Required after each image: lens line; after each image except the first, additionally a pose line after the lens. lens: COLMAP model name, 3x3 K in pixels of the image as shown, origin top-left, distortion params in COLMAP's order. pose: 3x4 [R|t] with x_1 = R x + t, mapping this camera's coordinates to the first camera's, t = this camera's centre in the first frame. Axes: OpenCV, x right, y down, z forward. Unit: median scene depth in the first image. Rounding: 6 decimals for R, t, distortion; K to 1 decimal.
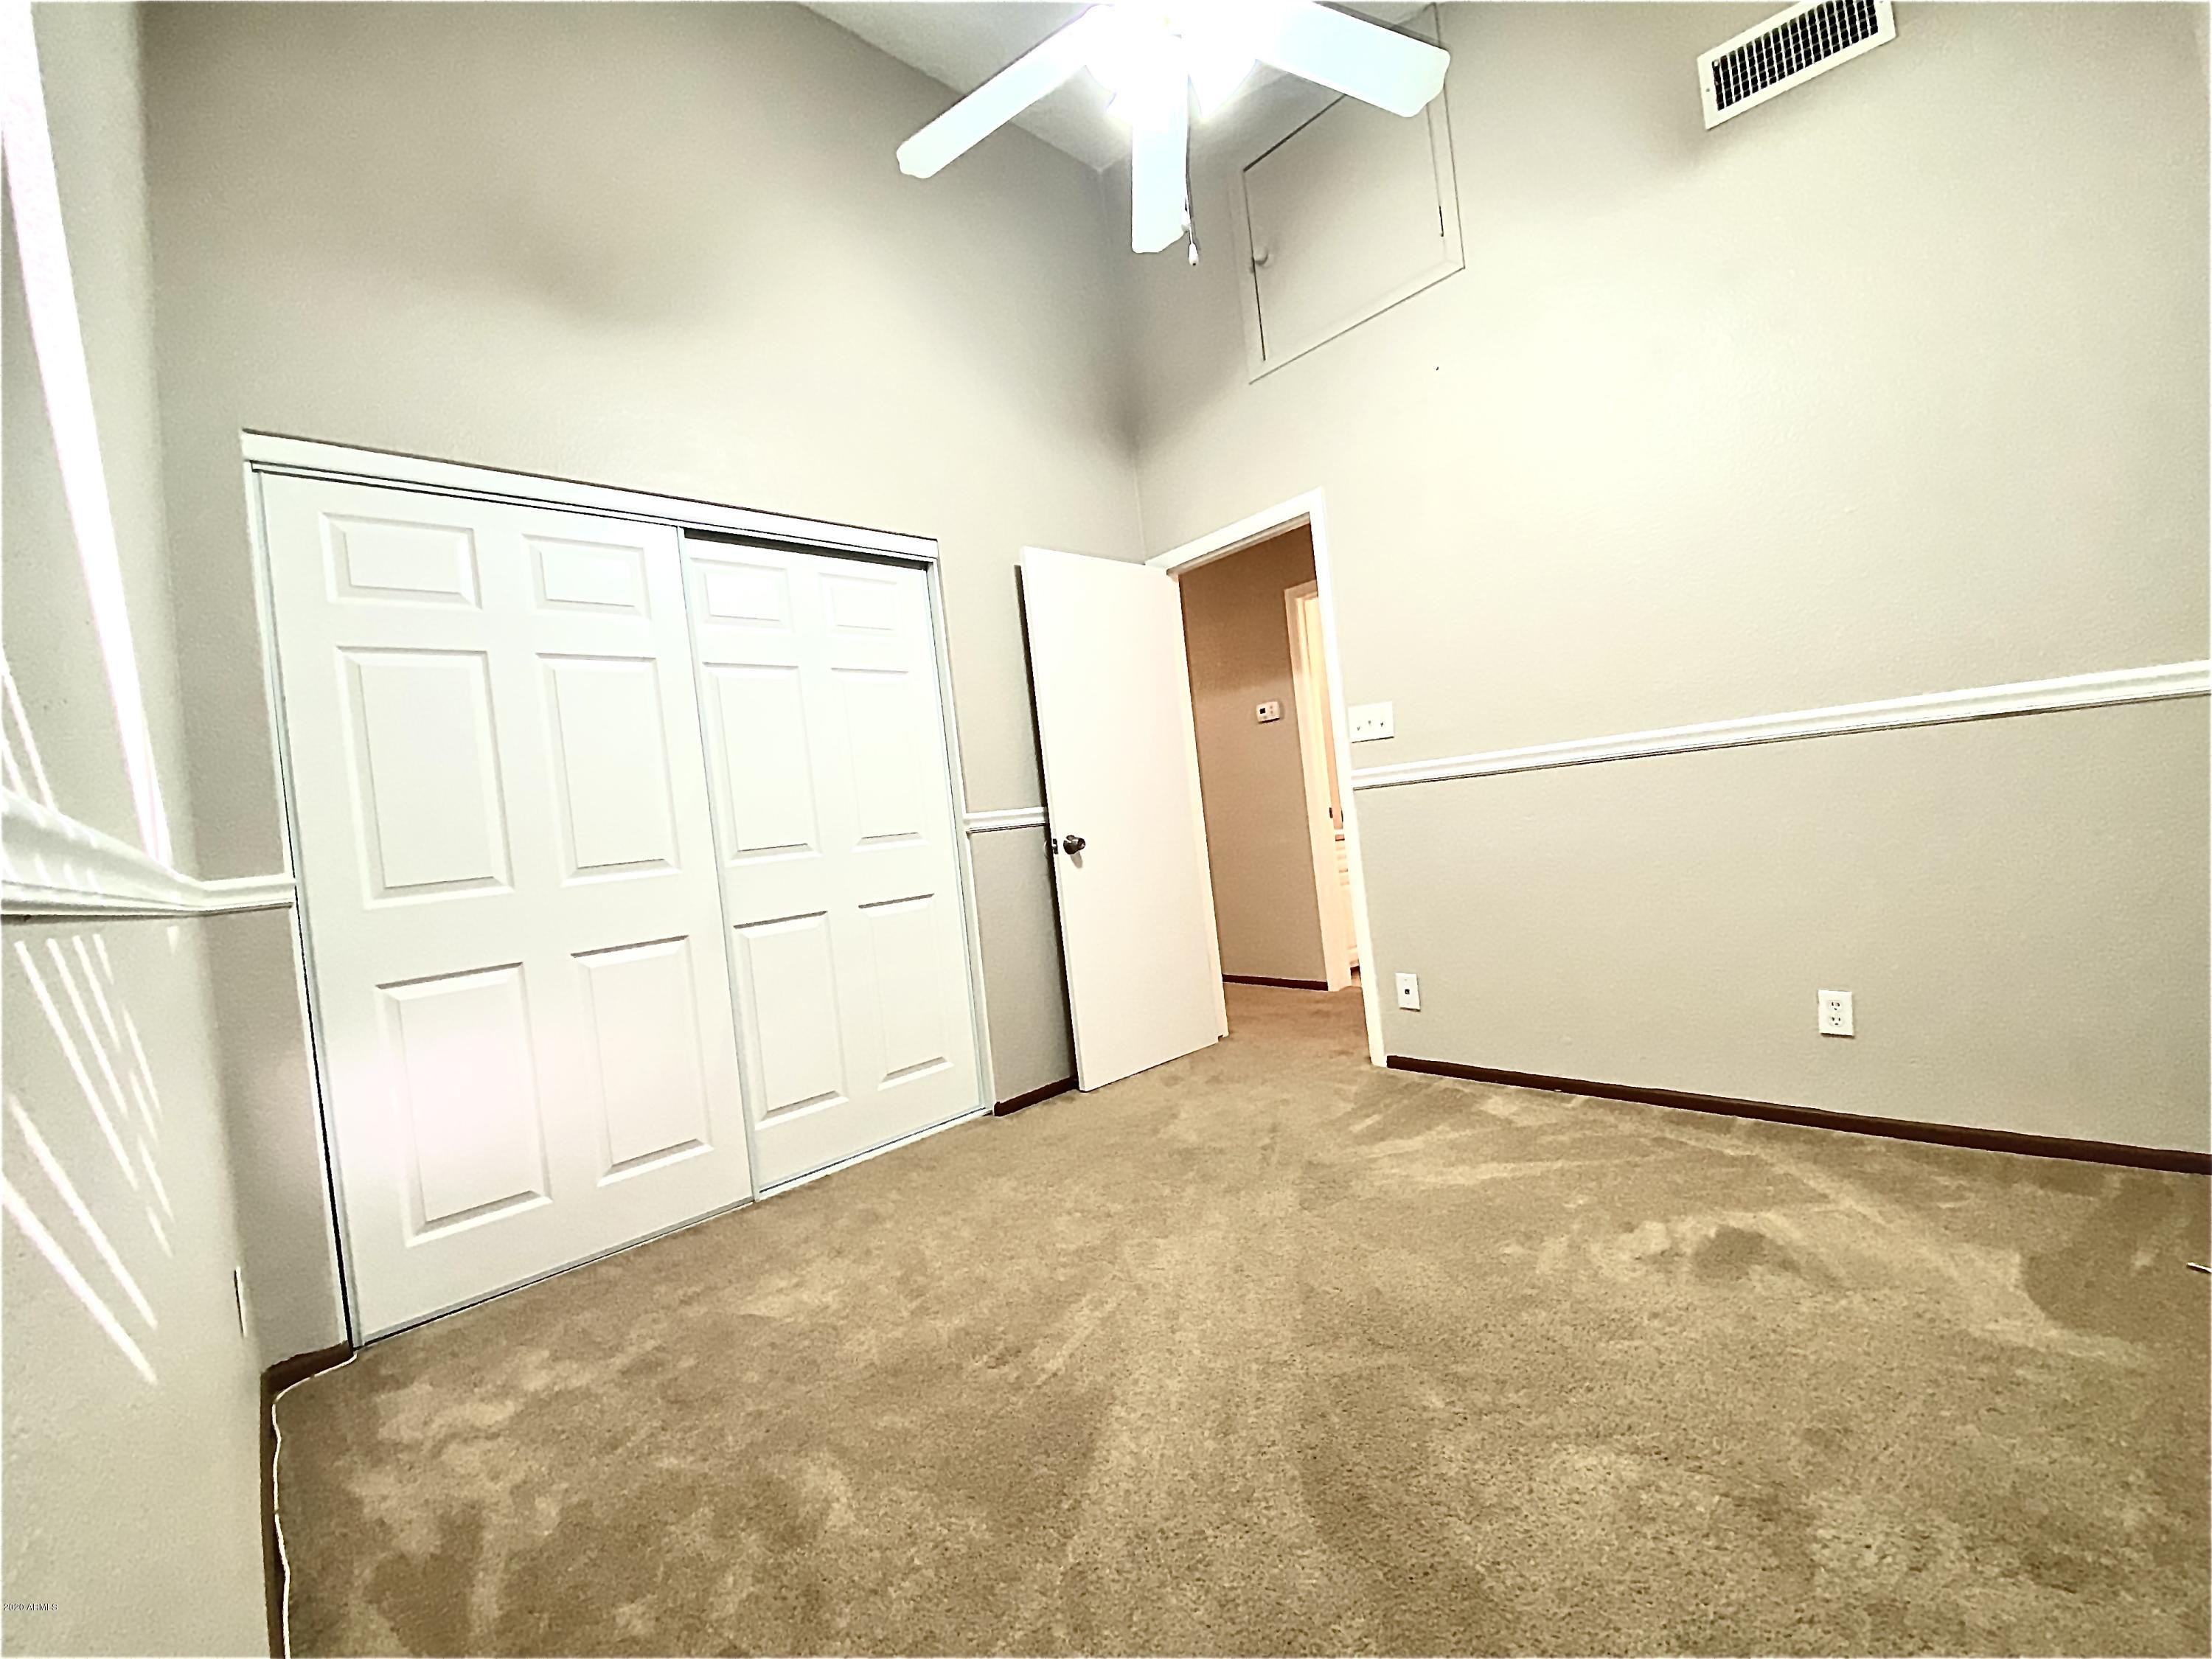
lens RADIAL K [[901.2, 0, 1100.6], [0, 901.2, 837.6], [0, 0, 1]] dist [0.056339, -0.040999]
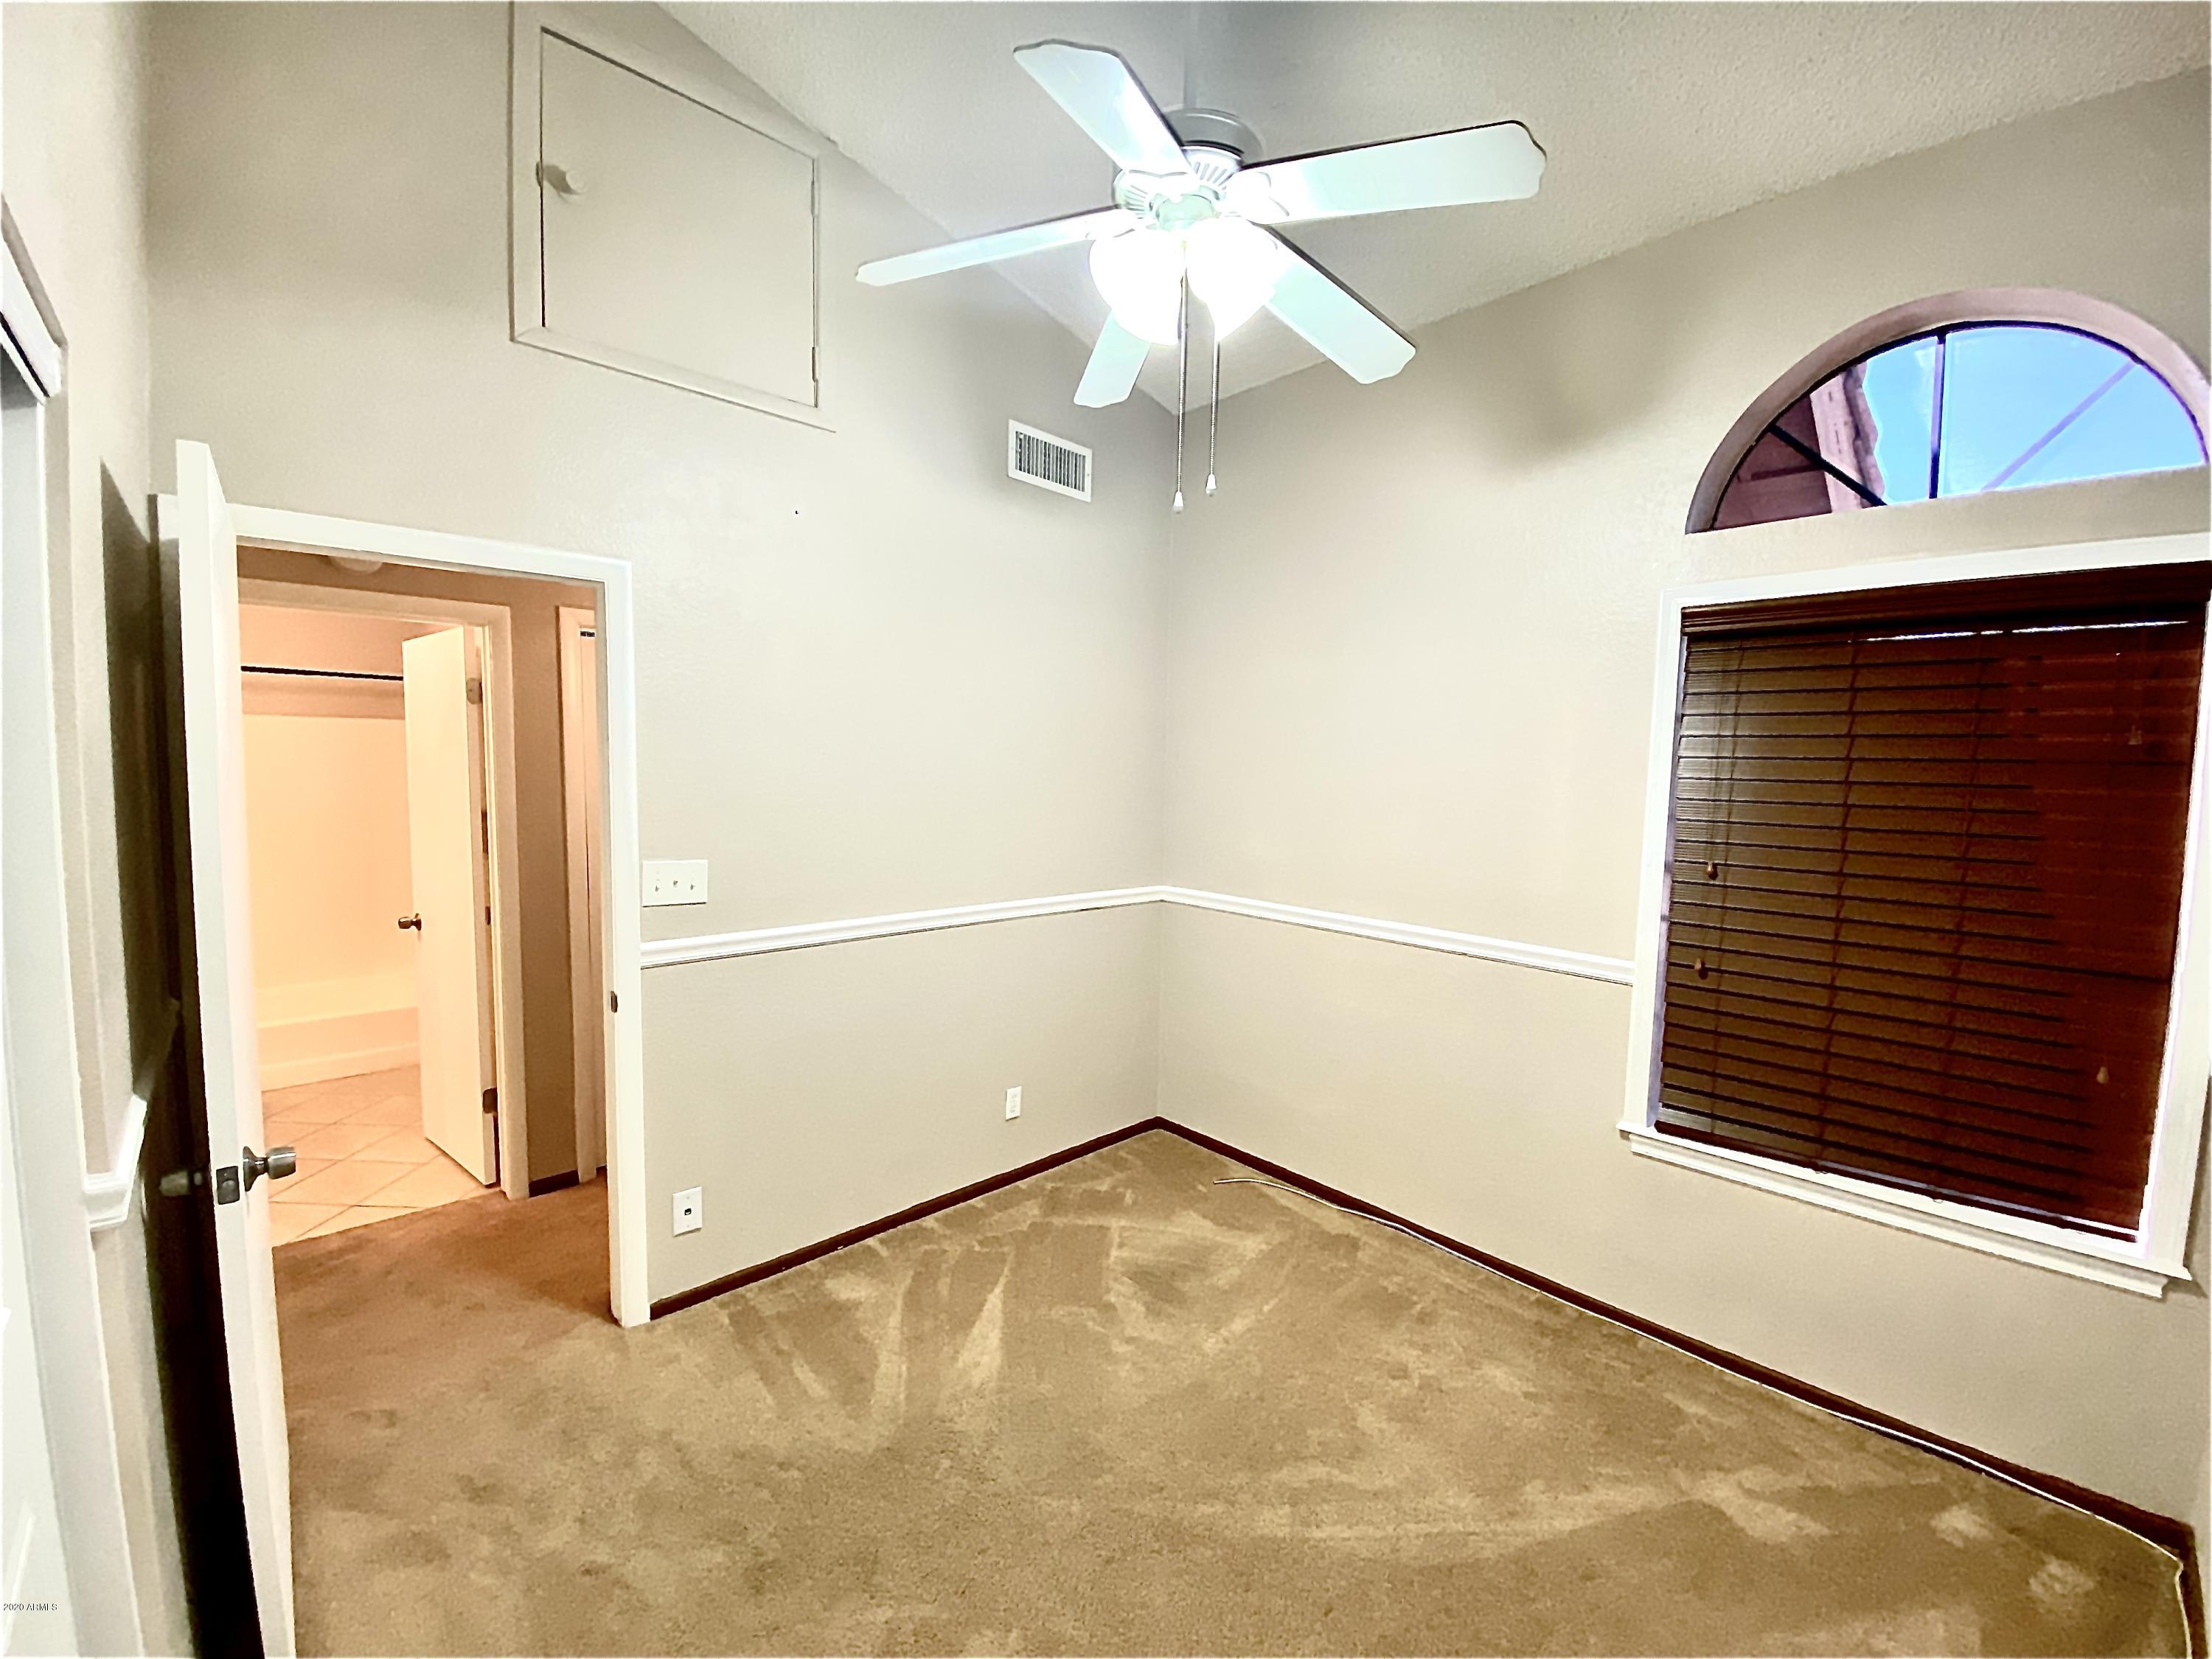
lens RADIAL K [[901.2, 0, 1100.6], [0, 901.2, 837.6], [0, 0, 1]] dist [0.056339, -0.040999]
pose [[-0.001333, 0.024173, 0.999707, -0.676733], [-0.007730, 0.999678, -0.024183, -0.205372], [-0.999969, -0.007759, -0.001146, 0.859606]]
